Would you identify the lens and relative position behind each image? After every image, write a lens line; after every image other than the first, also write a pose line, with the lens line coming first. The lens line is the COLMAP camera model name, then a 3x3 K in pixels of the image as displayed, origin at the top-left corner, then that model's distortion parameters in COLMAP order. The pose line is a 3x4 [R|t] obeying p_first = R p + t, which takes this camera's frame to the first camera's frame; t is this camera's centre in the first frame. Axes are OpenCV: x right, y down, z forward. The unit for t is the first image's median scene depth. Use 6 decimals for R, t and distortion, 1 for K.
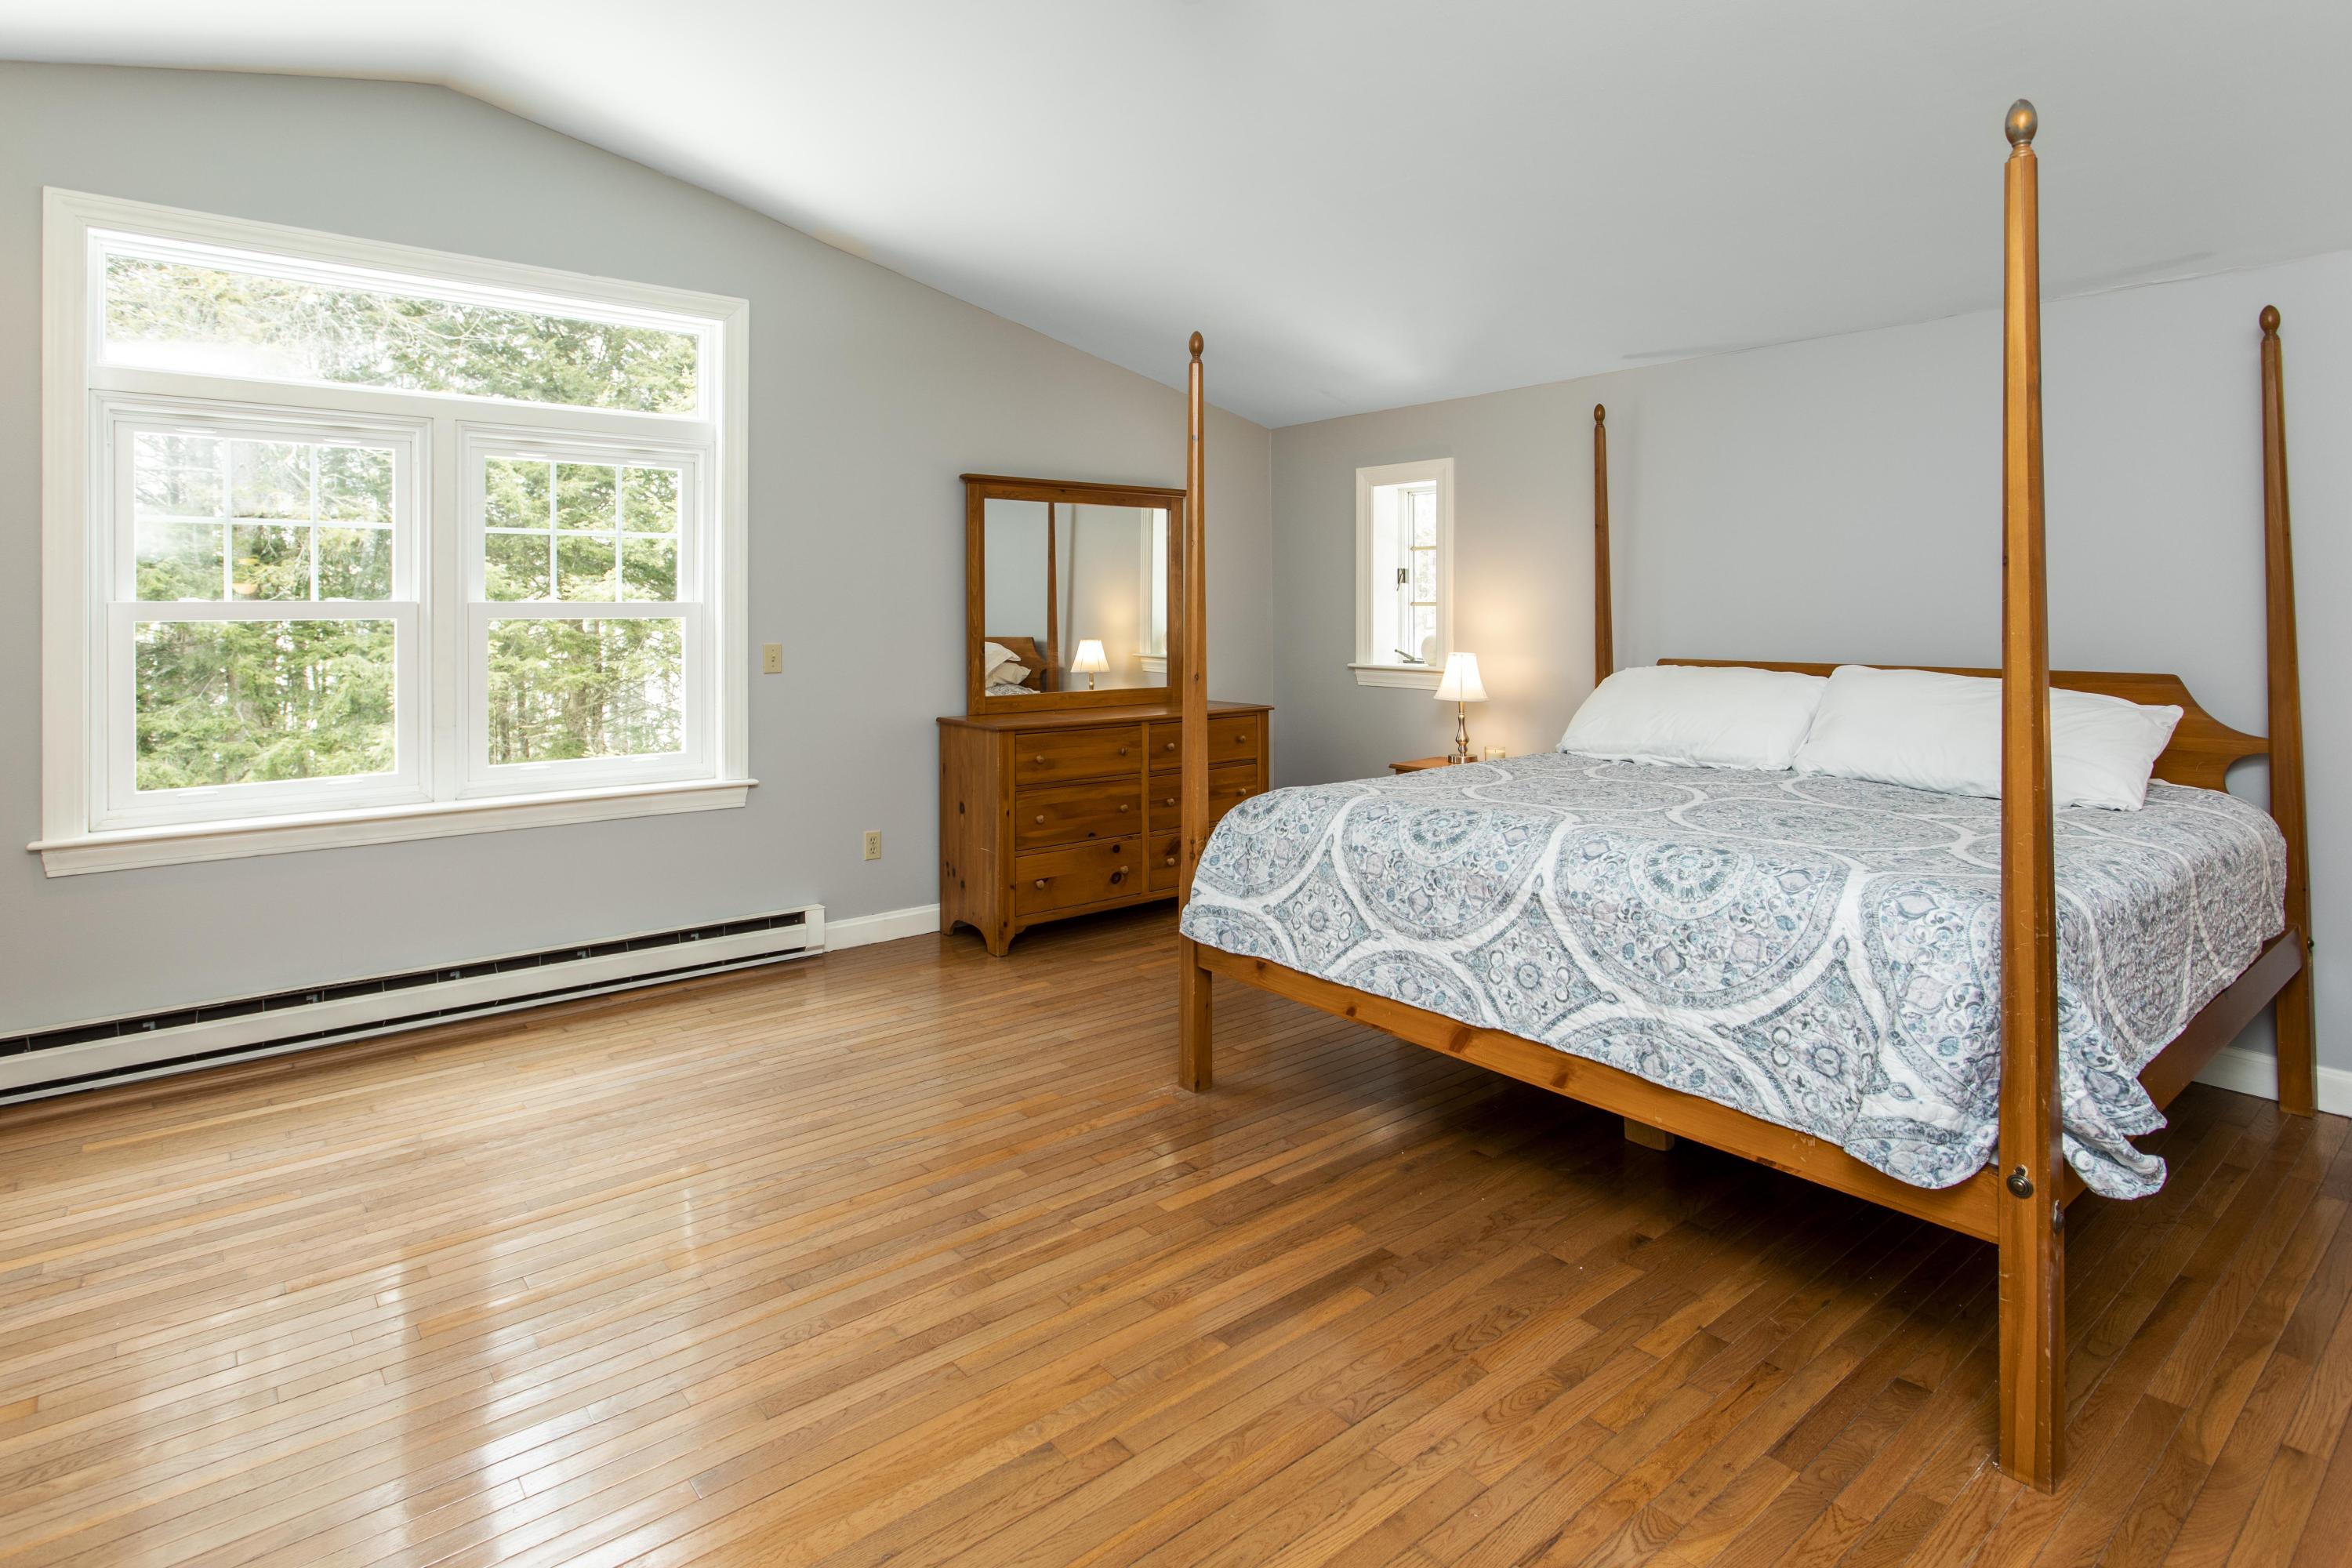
lens RADIAL K [[1223.2, 0, 1171.6], [0, 1223.2, 605.8], [0, 0, 1]] dist [-0.001028, 0.001283]
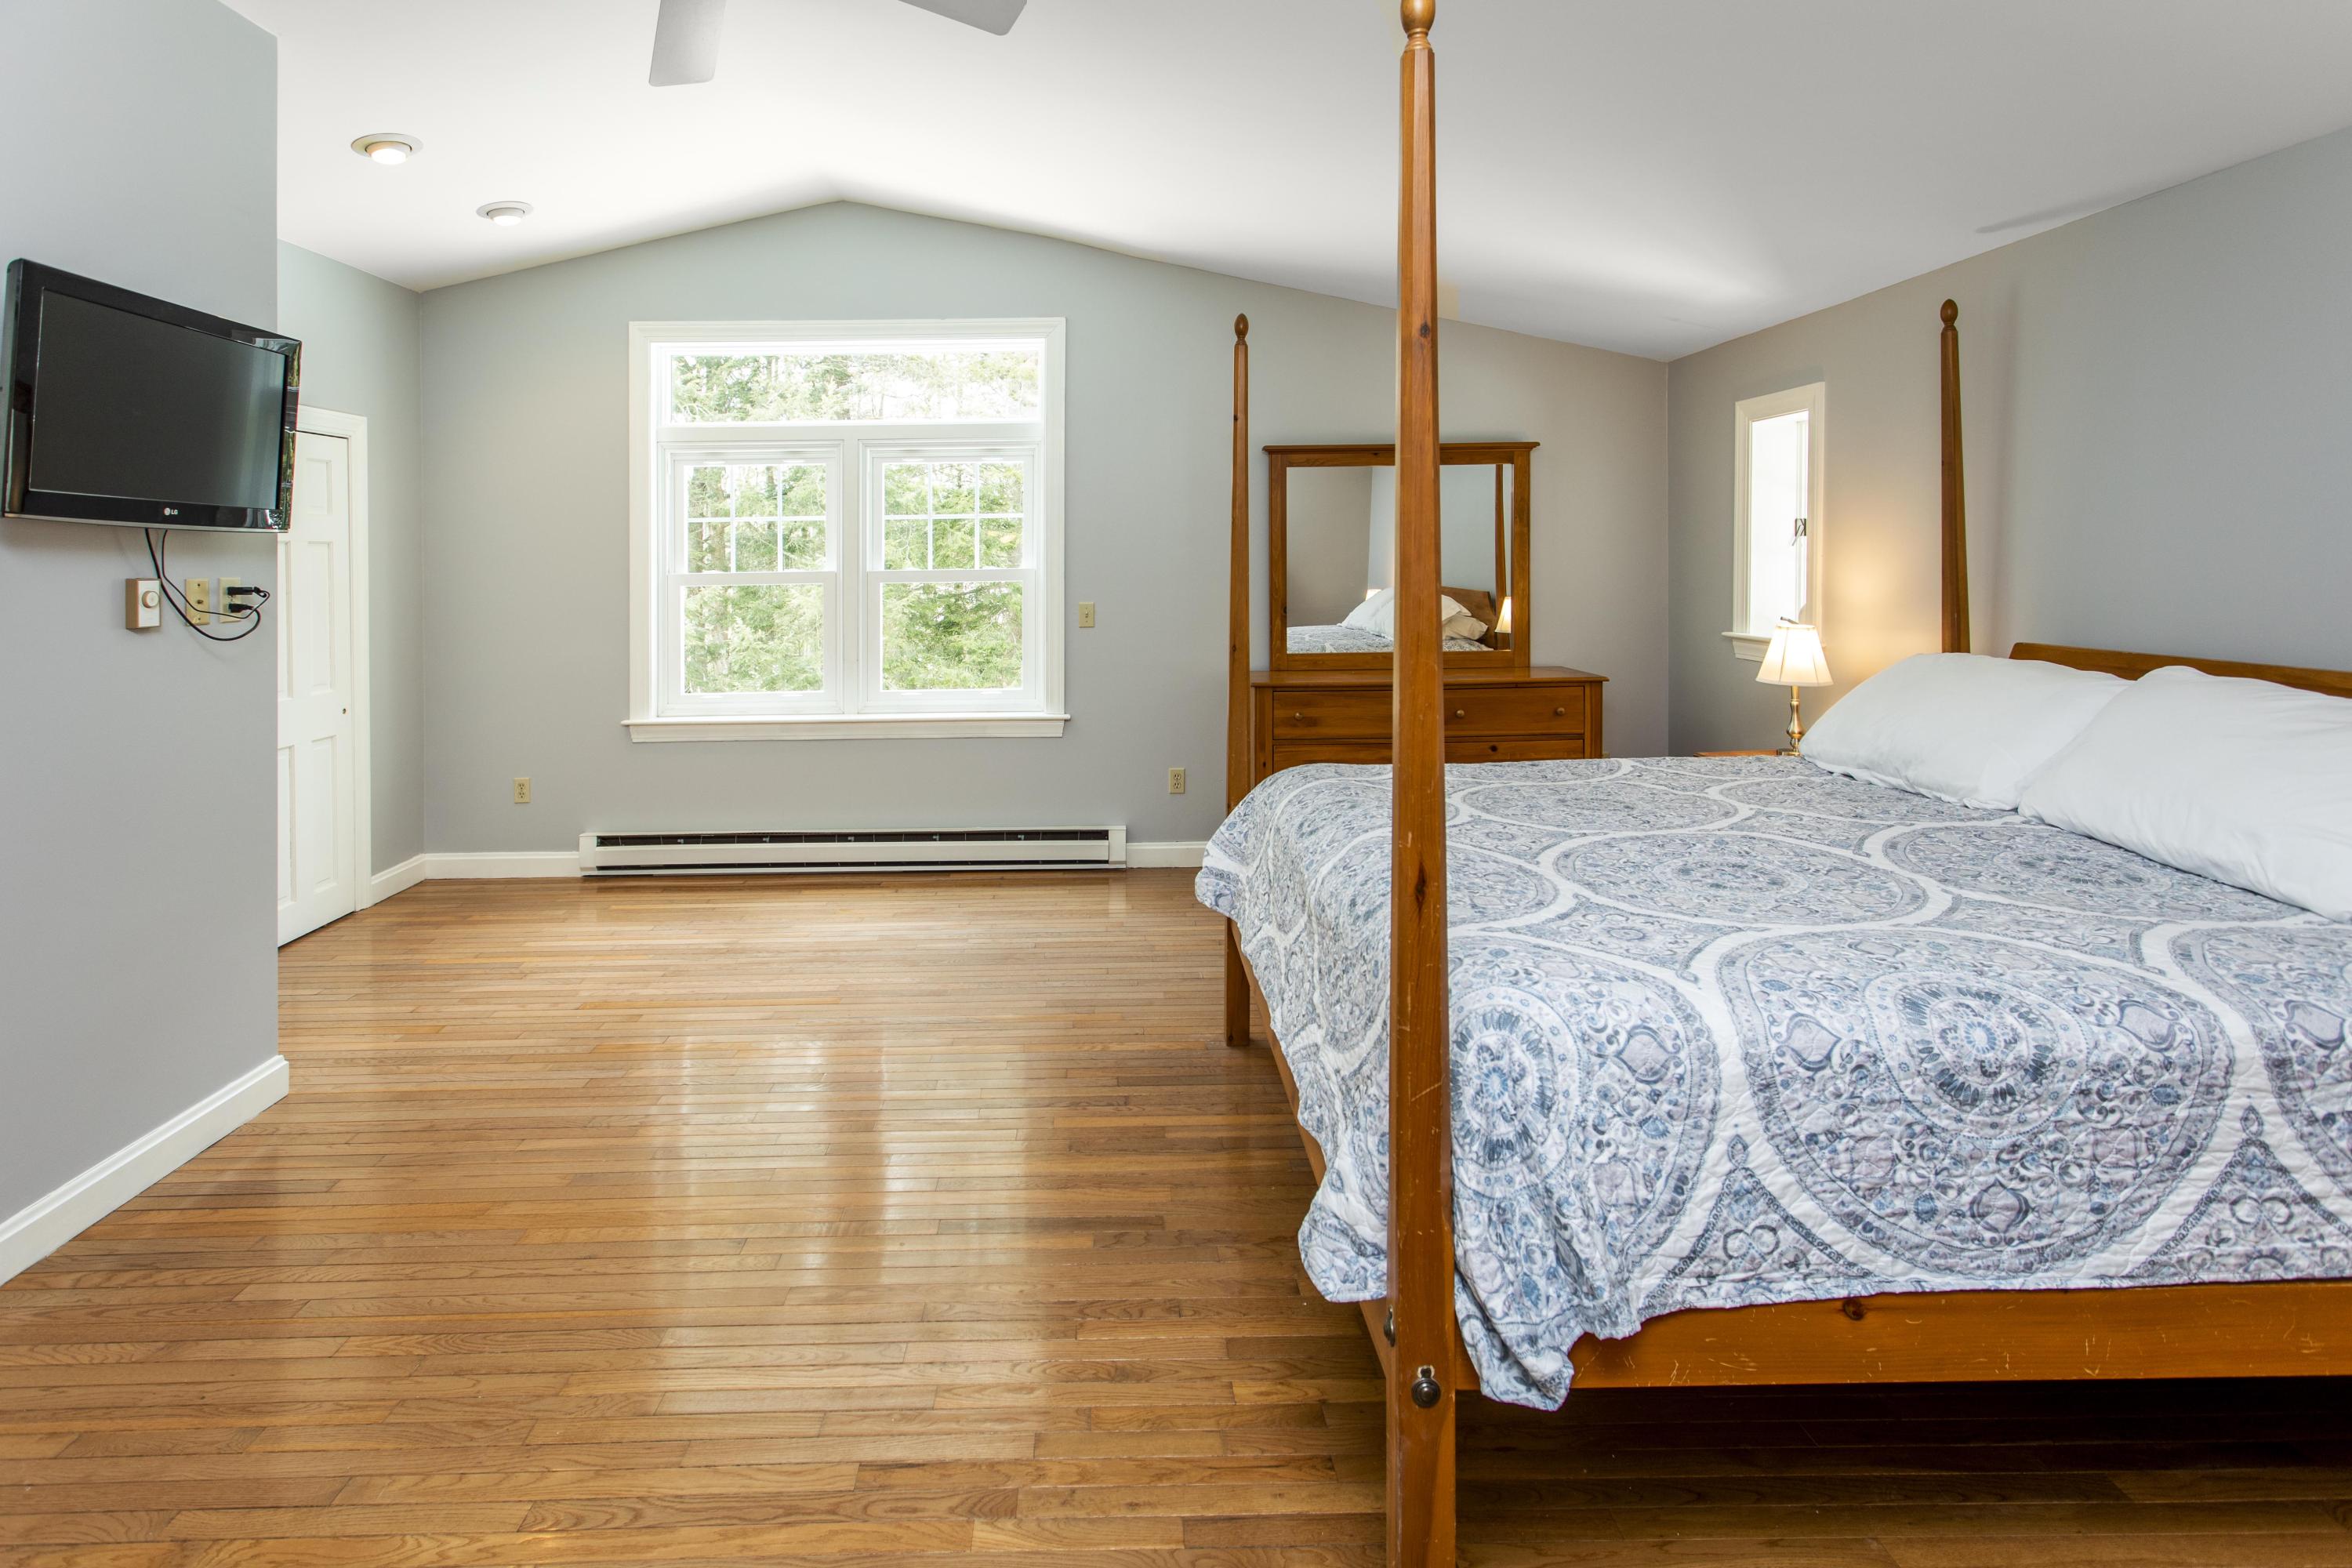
lens RADIAL K [[1190.3, 0, 1116.7], [0, 1190.3, 559.1], [0, 0, 1]] dist [0.005225, 0.000827]
pose [[0.781973, -0.006712, -0.623276, 0.523235], [0.013040, 0.999899, 0.005593, -0.022063], [0.623176, -0.012501, 0.781982, 0.136267]]
